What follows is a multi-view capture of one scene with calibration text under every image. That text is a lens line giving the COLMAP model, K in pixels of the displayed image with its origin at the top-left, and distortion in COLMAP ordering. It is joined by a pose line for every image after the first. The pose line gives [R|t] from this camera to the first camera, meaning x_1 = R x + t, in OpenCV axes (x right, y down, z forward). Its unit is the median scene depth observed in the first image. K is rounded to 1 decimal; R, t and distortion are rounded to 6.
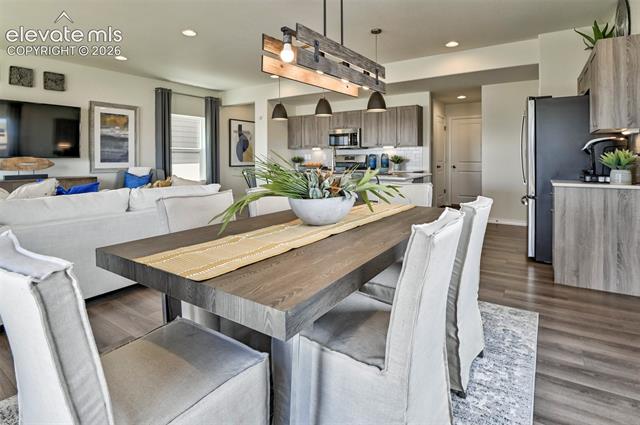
lens RADIAL K [[332.7, 0, 328.1], [0, 332.7, 161.4], [0, 0, 1]] dist [-0.029718, -0.000854]
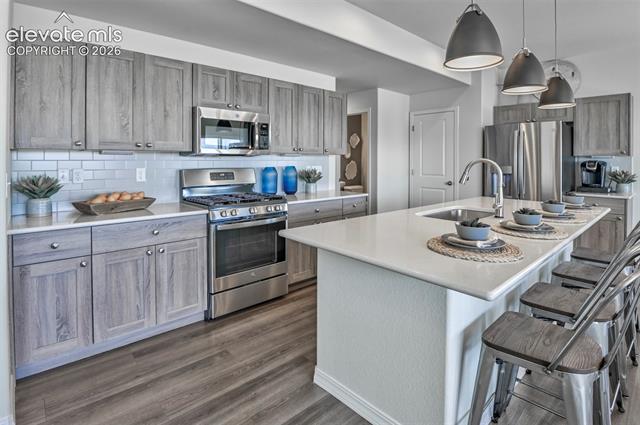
lens RADIAL K [[332.7, 0, 328.1], [0, 332.7, 161.4], [0, 0, 1]] dist [-0.029718, -0.000854]
pose [[0.231014, -0.002717, 0.972947, -0.367045], [0.001682, 0.999996, 0.002393, -0.032555], [-0.972949, 0.001083, 0.231018, 0.818705]]
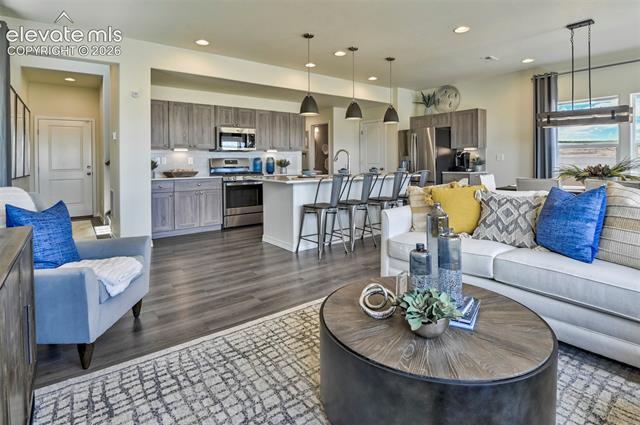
lens RADIAL K [[330.3, 0, 317.7], [0, 330.3, 162.4], [0, 0, 1]] dist [-0.020327, -0.003069]
pose [[0.335560, -0.003798, 0.942011, -0.716126], [0.014967, 0.999887, -0.001301, -0.004288], [-0.941900, 0.014536, 0.335579, 0.545613]]
